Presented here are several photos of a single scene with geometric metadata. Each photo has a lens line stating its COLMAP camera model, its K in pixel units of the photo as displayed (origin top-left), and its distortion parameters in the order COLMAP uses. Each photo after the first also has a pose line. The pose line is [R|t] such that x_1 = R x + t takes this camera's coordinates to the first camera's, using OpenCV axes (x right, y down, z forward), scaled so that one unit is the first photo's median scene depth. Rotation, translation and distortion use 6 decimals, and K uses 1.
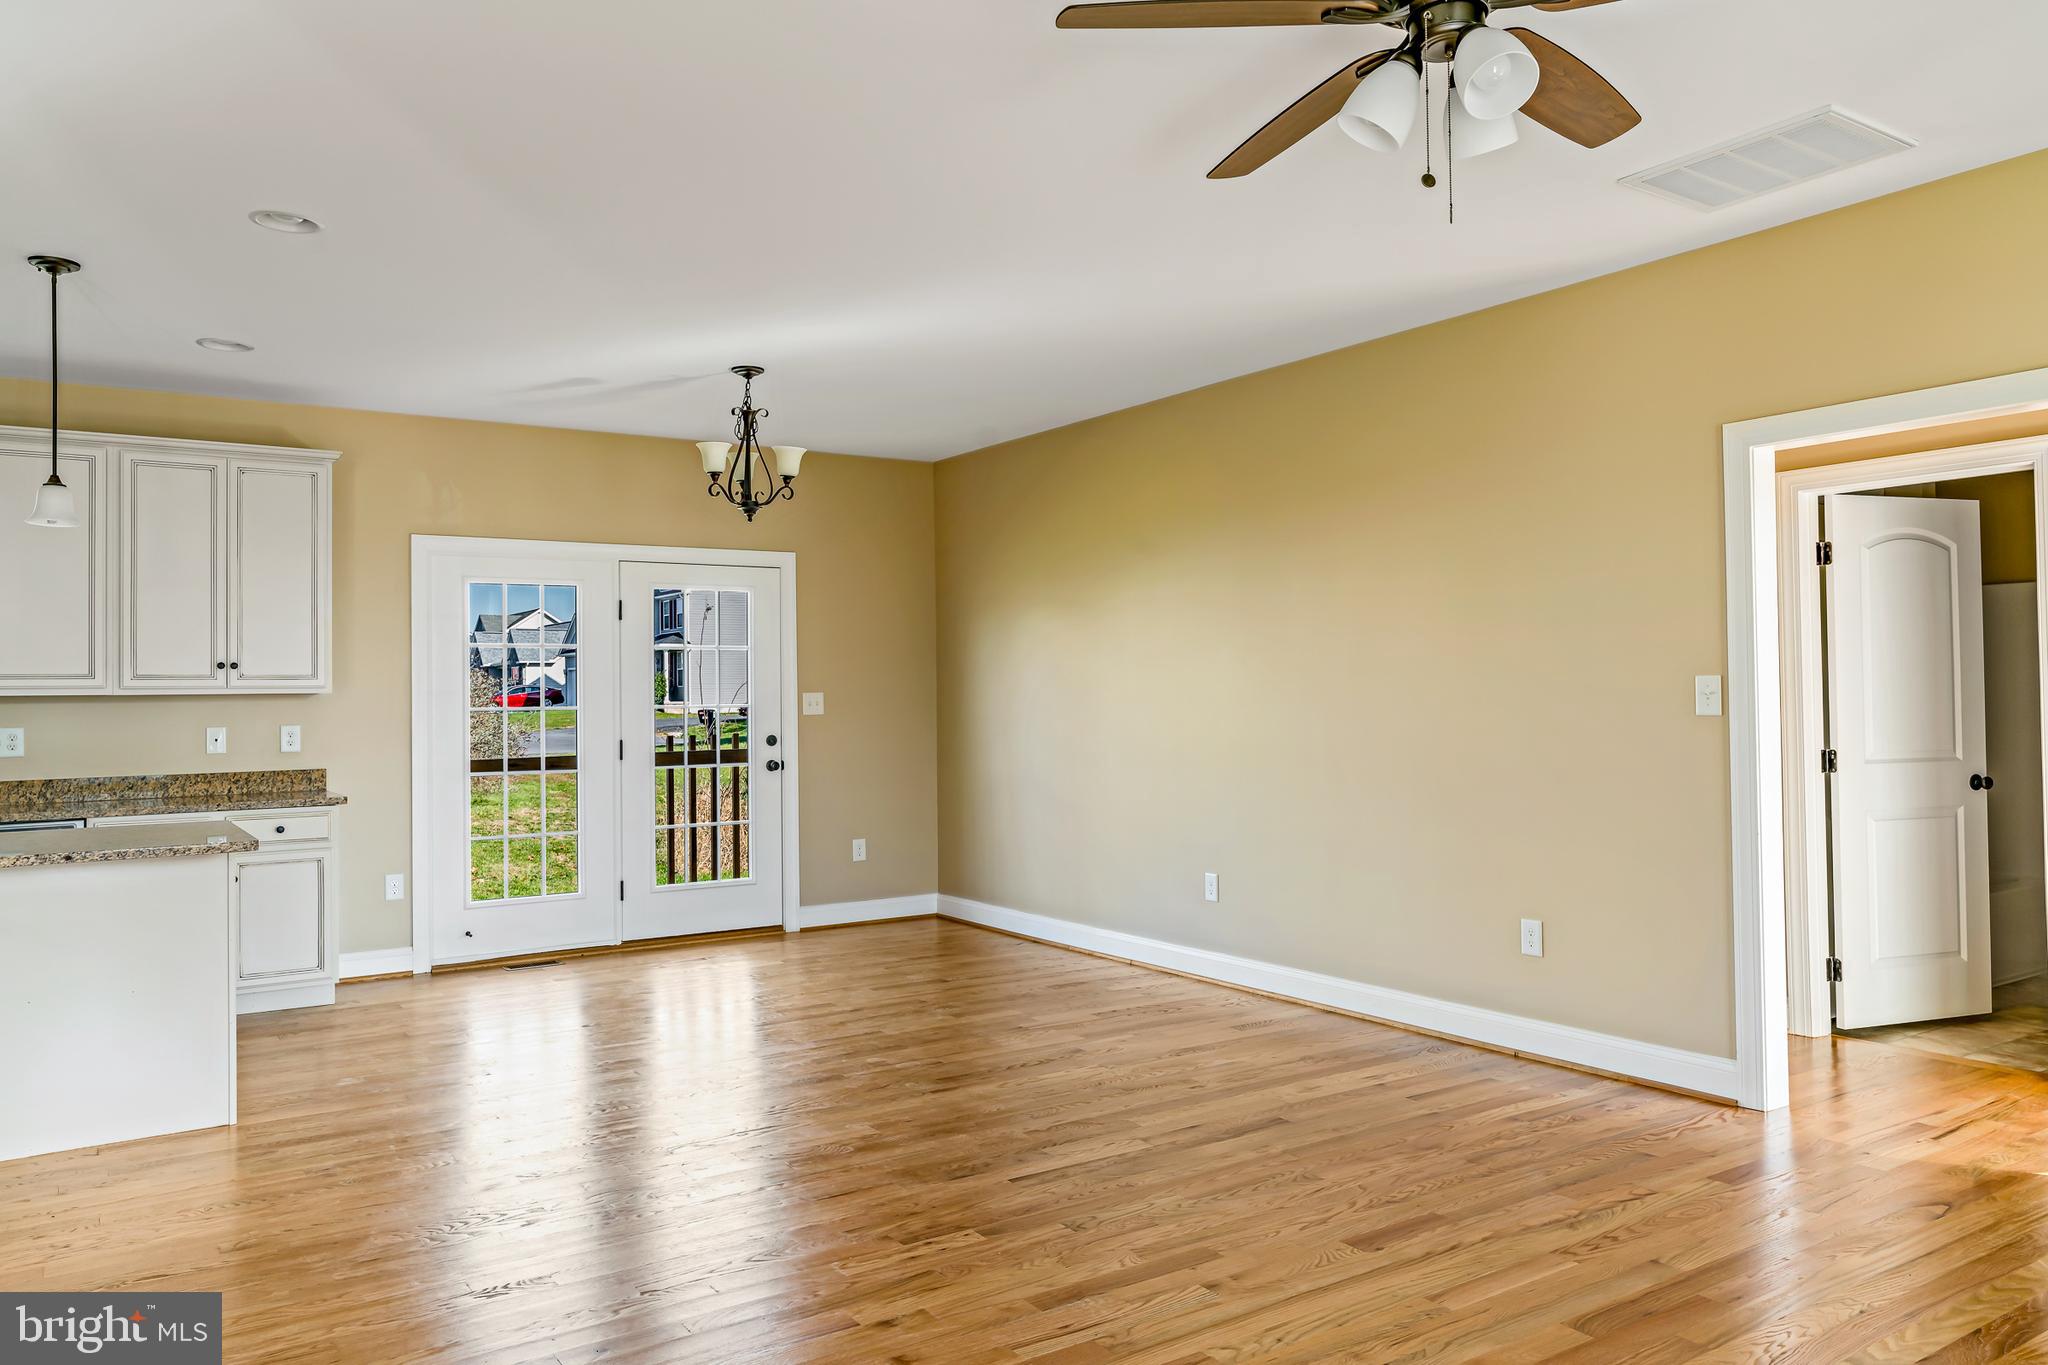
lens RADIAL K [[1525.7, 0, 1040.7], [0, 1525.7, 669.8], [0, 0, 1]] dist [-0.005830, 0.022724]
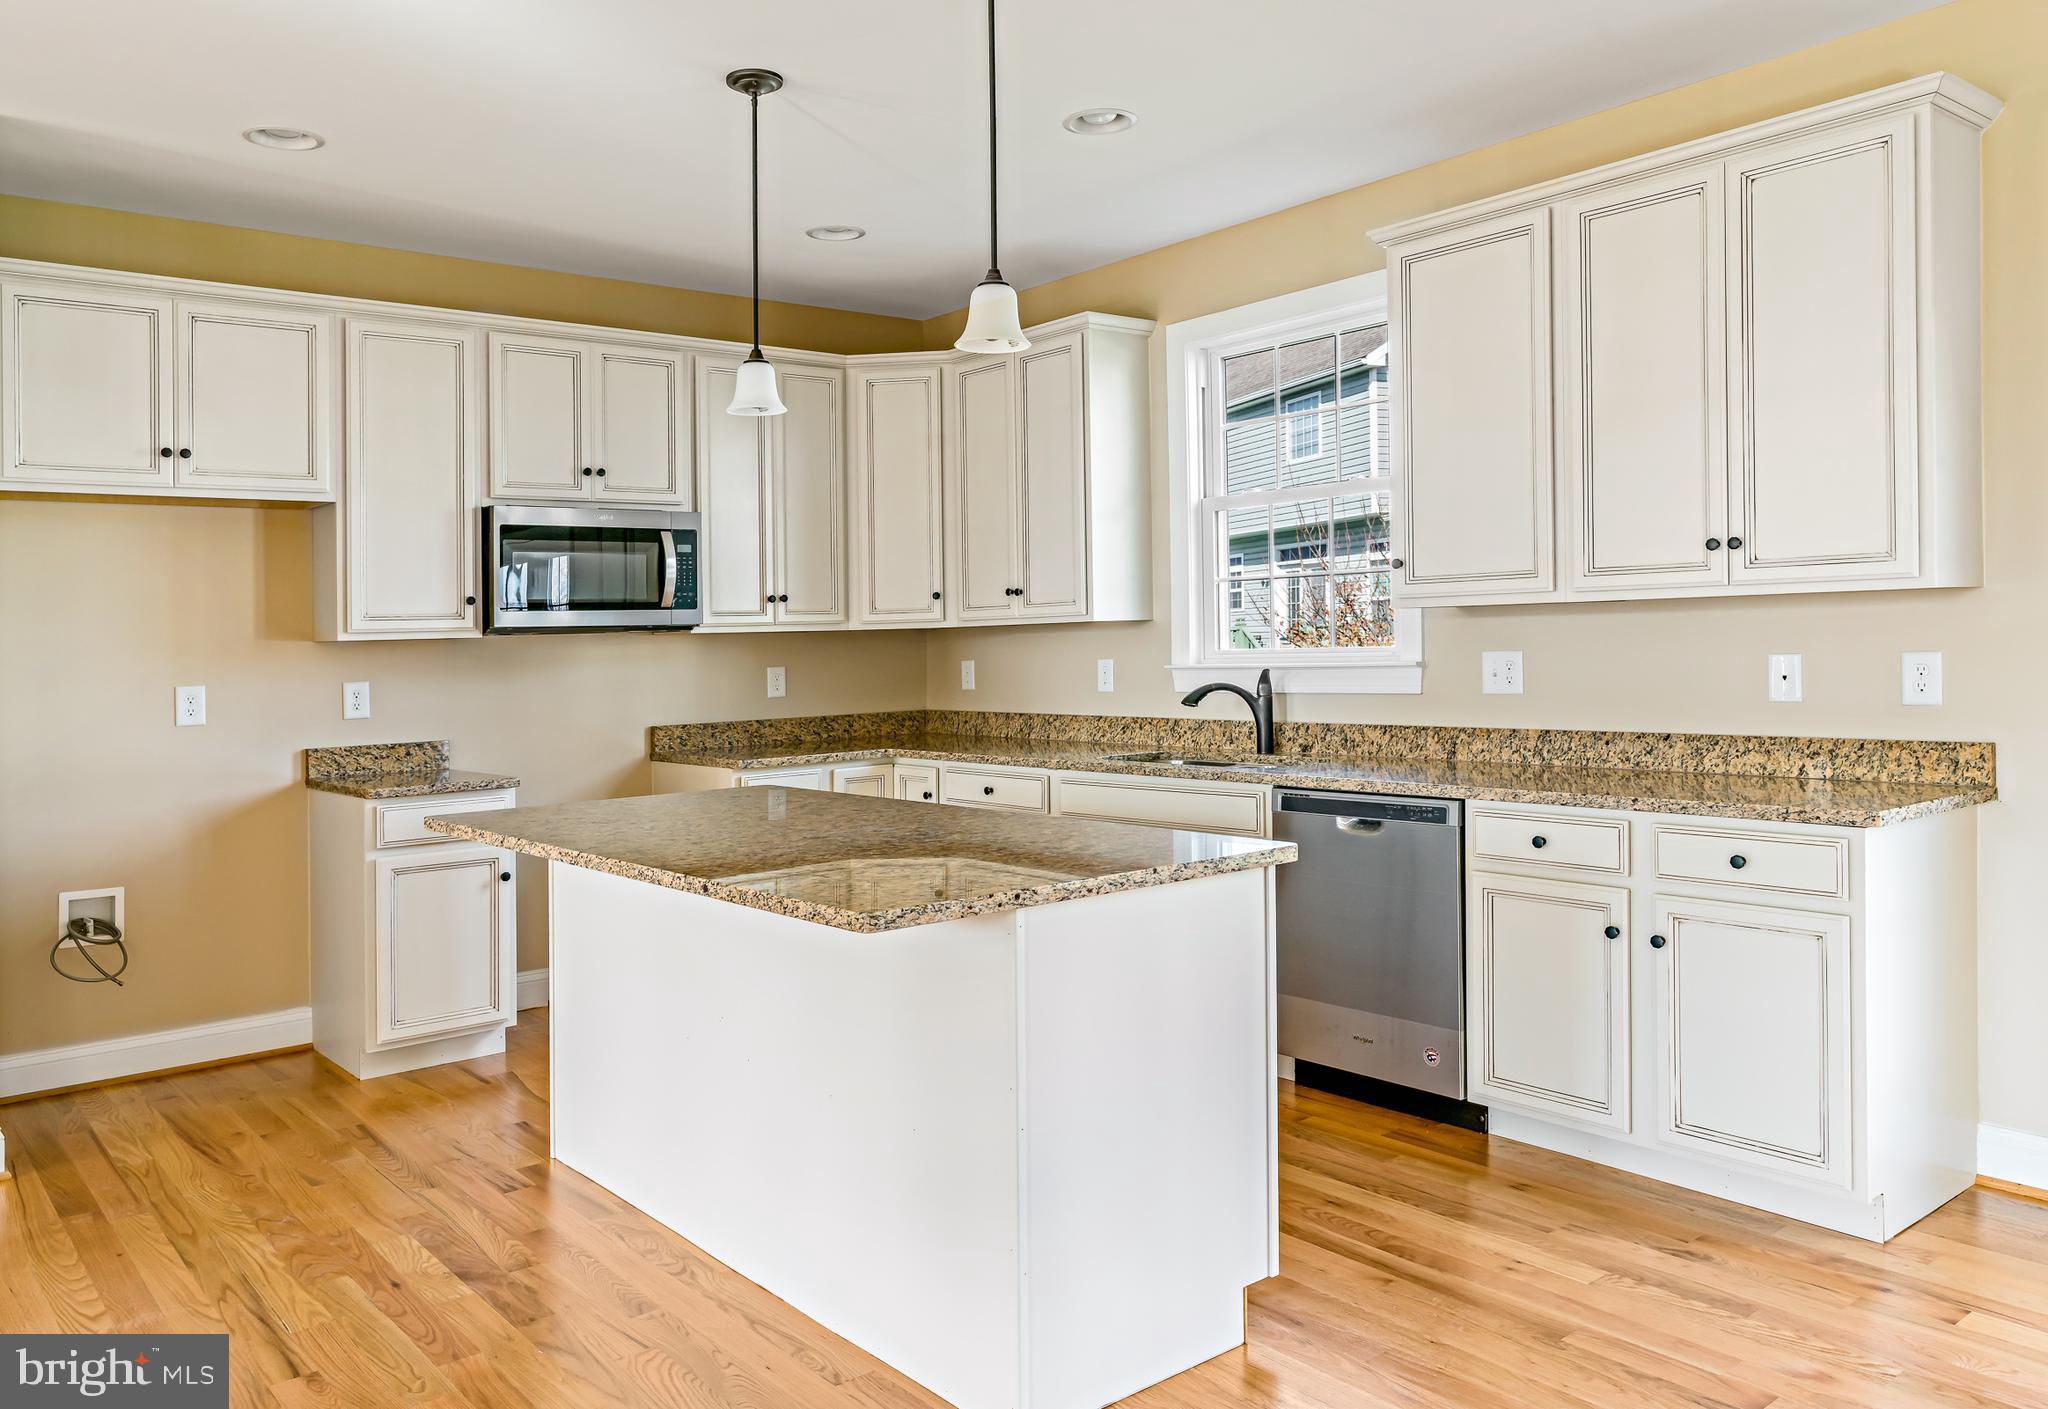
lens RADIAL K [[1527.3, 0, 895.3], [0, 1527.3, 673.3], [0, 0, 1]] dist [0.017806, -0.012139]
pose [[0.035544, 0.032235, -0.998848, 0.002757], [0.043632, 0.998477, 0.033776, 0.011962], [0.998415, -0.044783, 0.034084, 0.660788]]
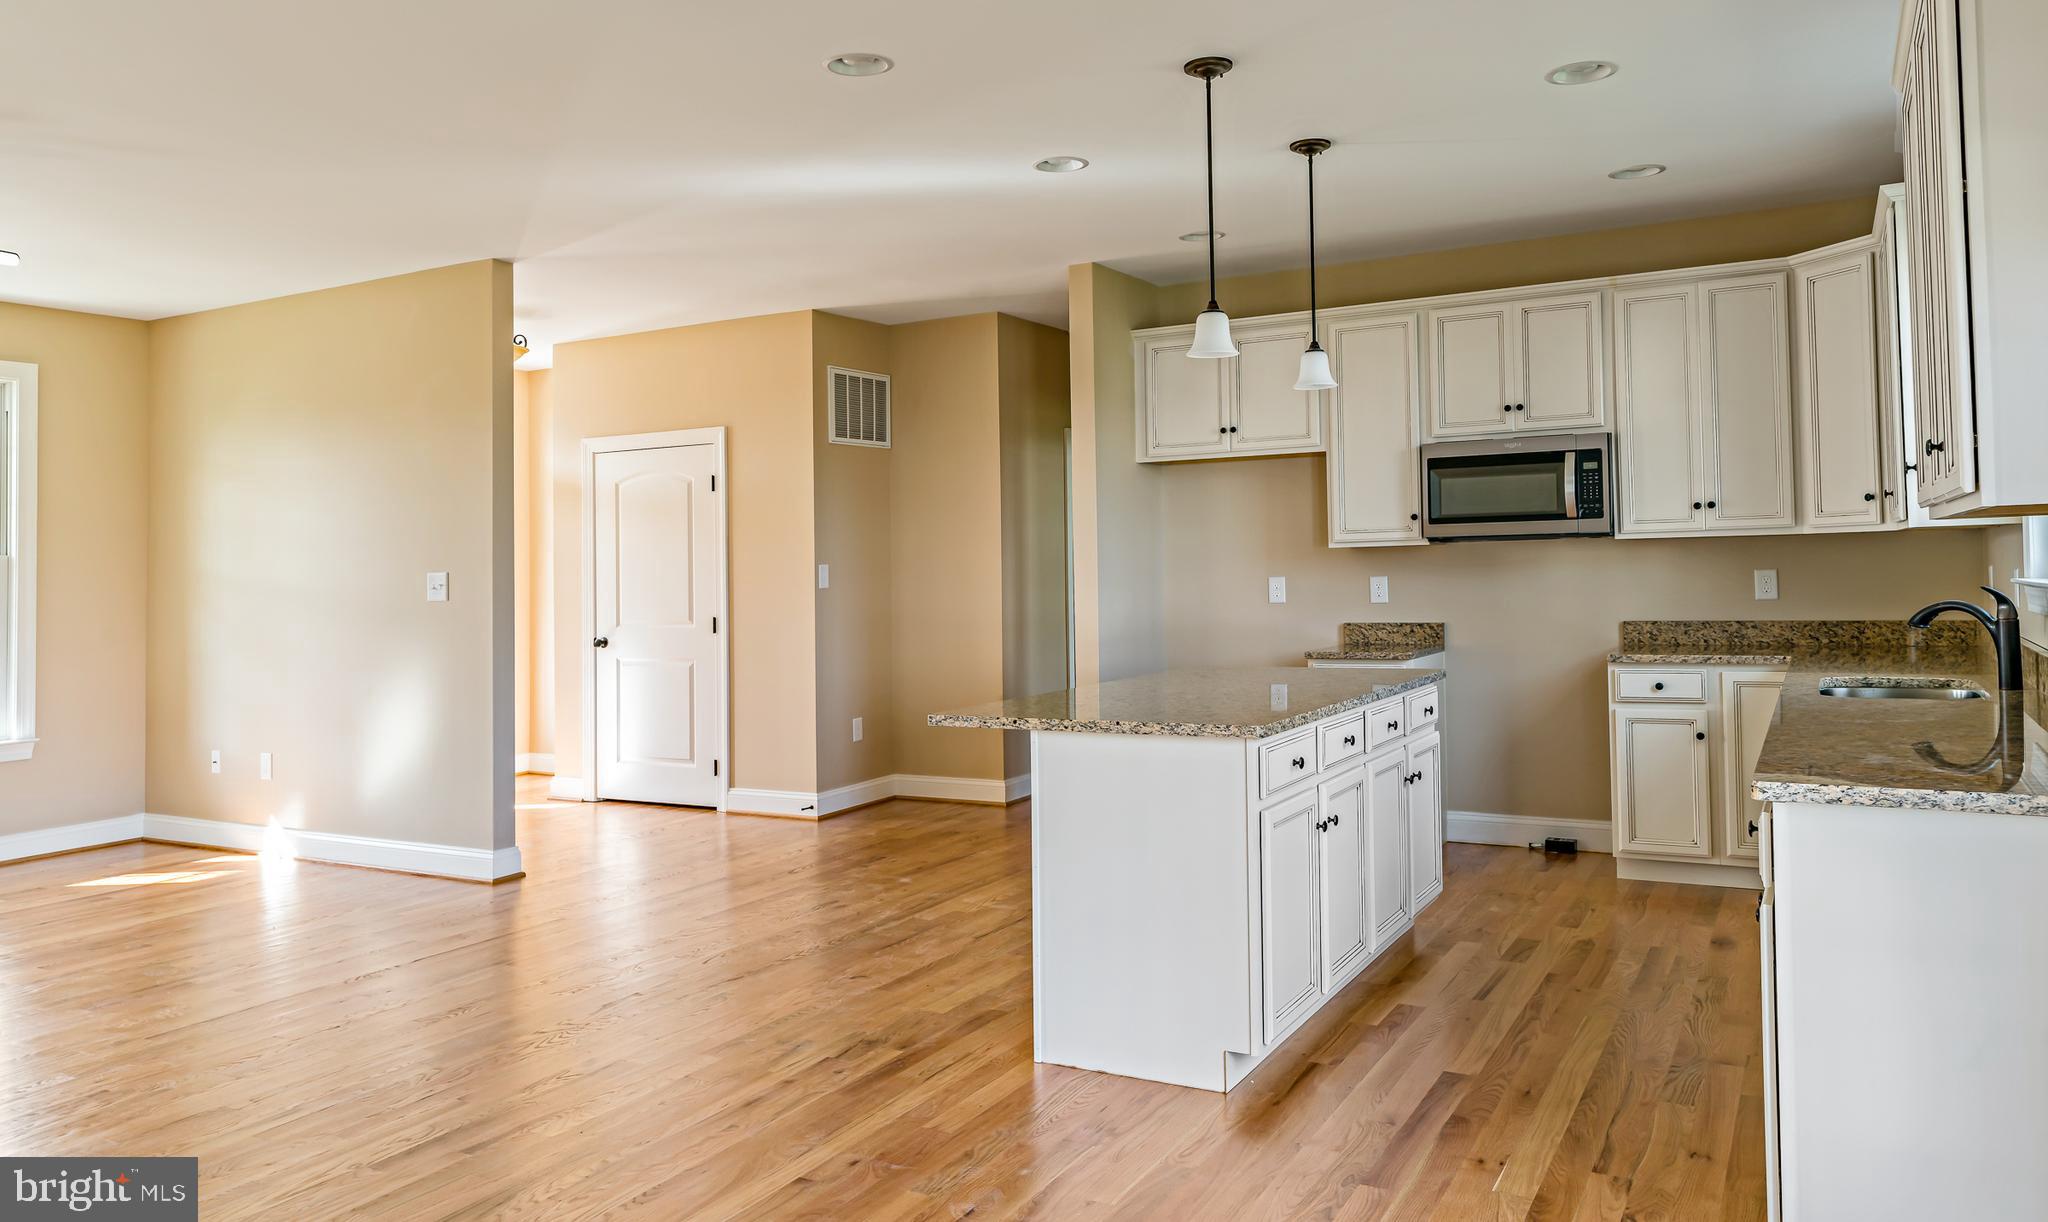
lens RADIAL K [[1467.1, 0, 995.4], [0, 1467.1, 519.0], [0, 0, 1]] dist [0.025982, 0.002964]
pose [[-0.908949, 0.023361, -0.416253, -0.115236], [0.045394, 0.998038, -0.043112, 0.022830], [0.414429, -0.058082, -0.908226, 1.245688]]
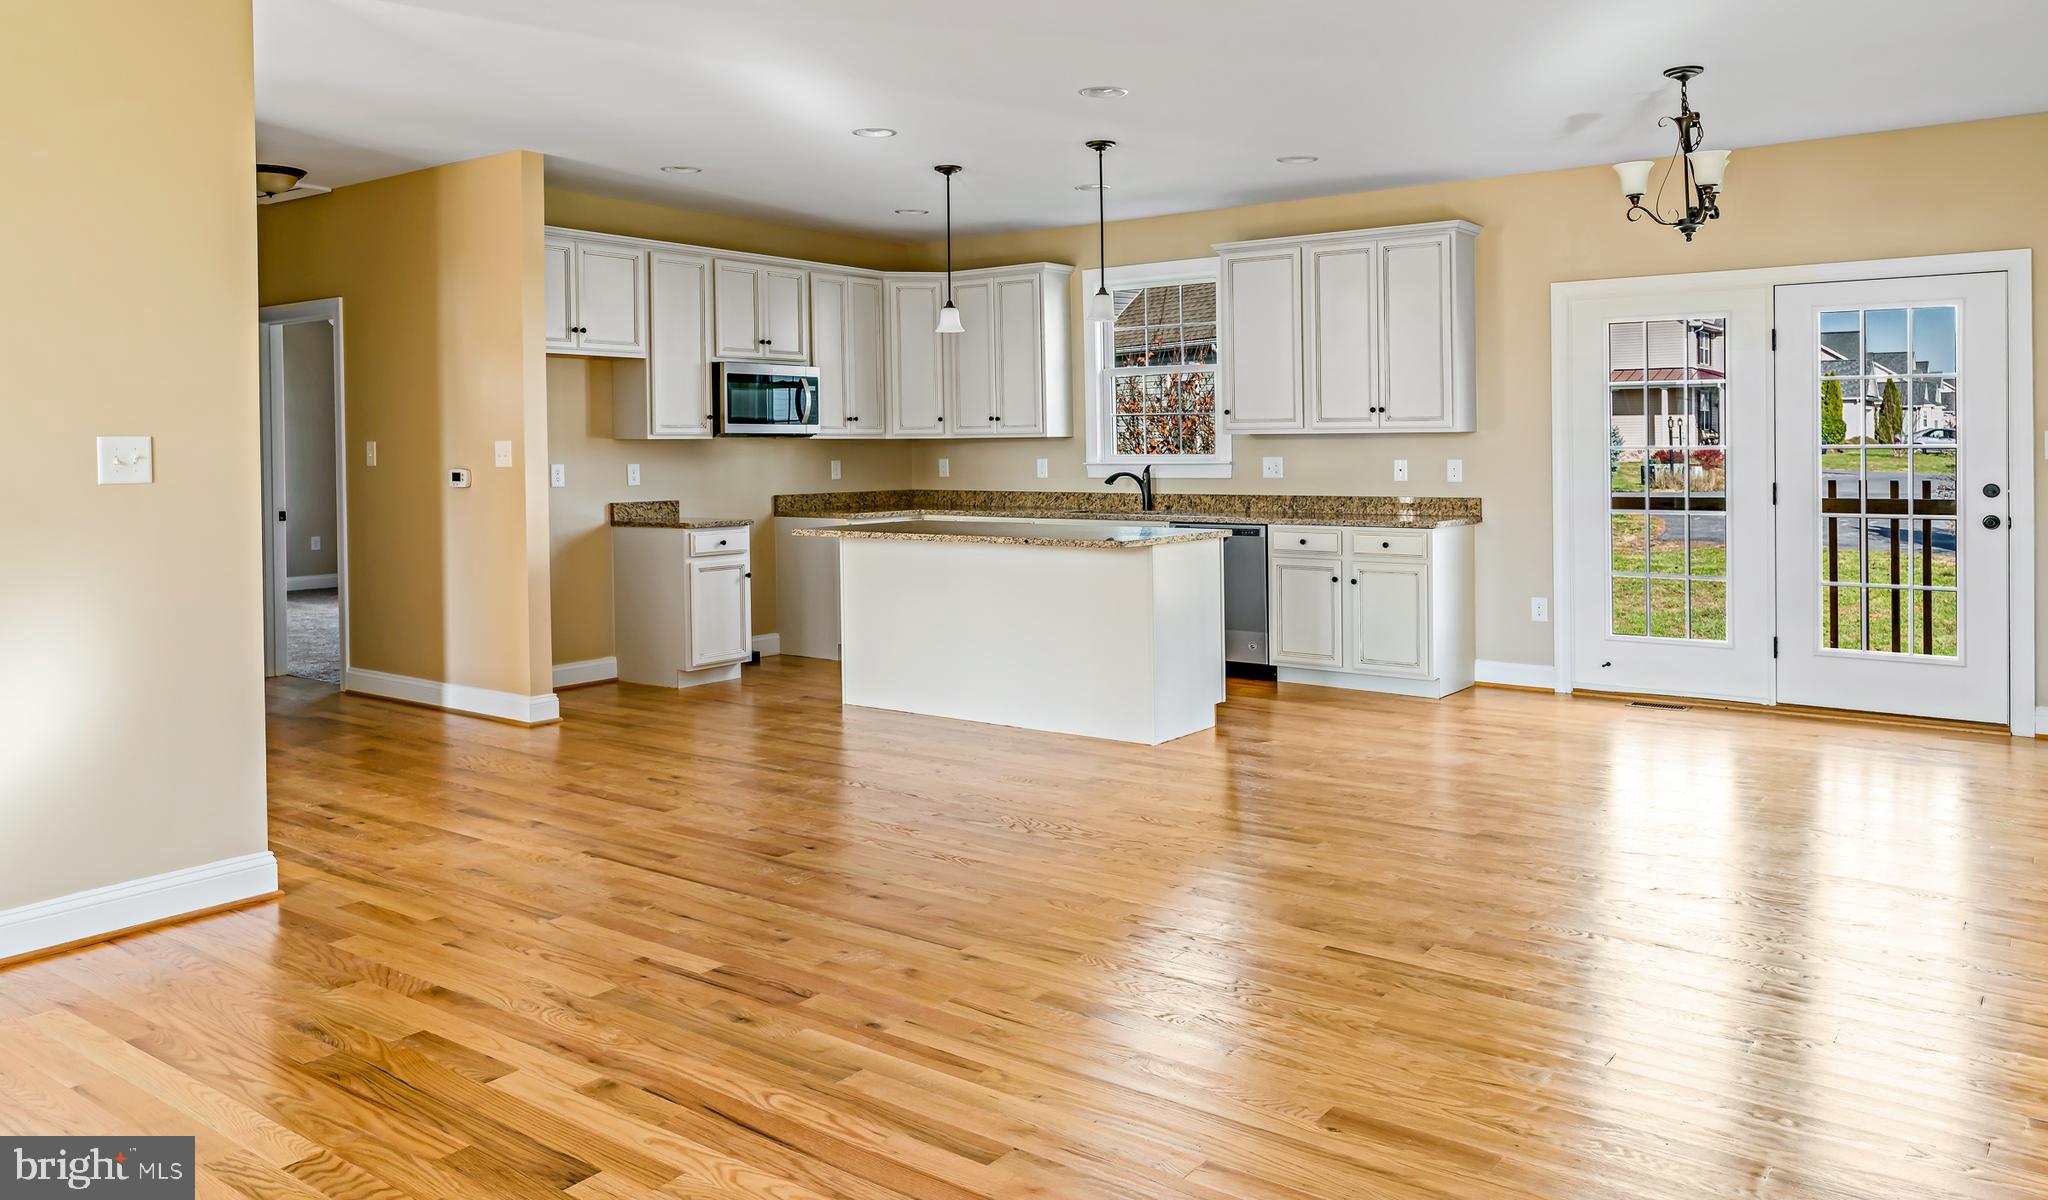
lens RADIAL K [[1467.1, 0, 966.4], [0, 1467.1, 463.0], [0, 0, 1]] dist [0.025982, 0.002964]
pose [[0.299085, 0.021762, -0.953978, 0.483763], [0.019588, 0.999389, 0.028939, -0.000644], [0.954025, -0.027342, 0.298476, 0.314653]]
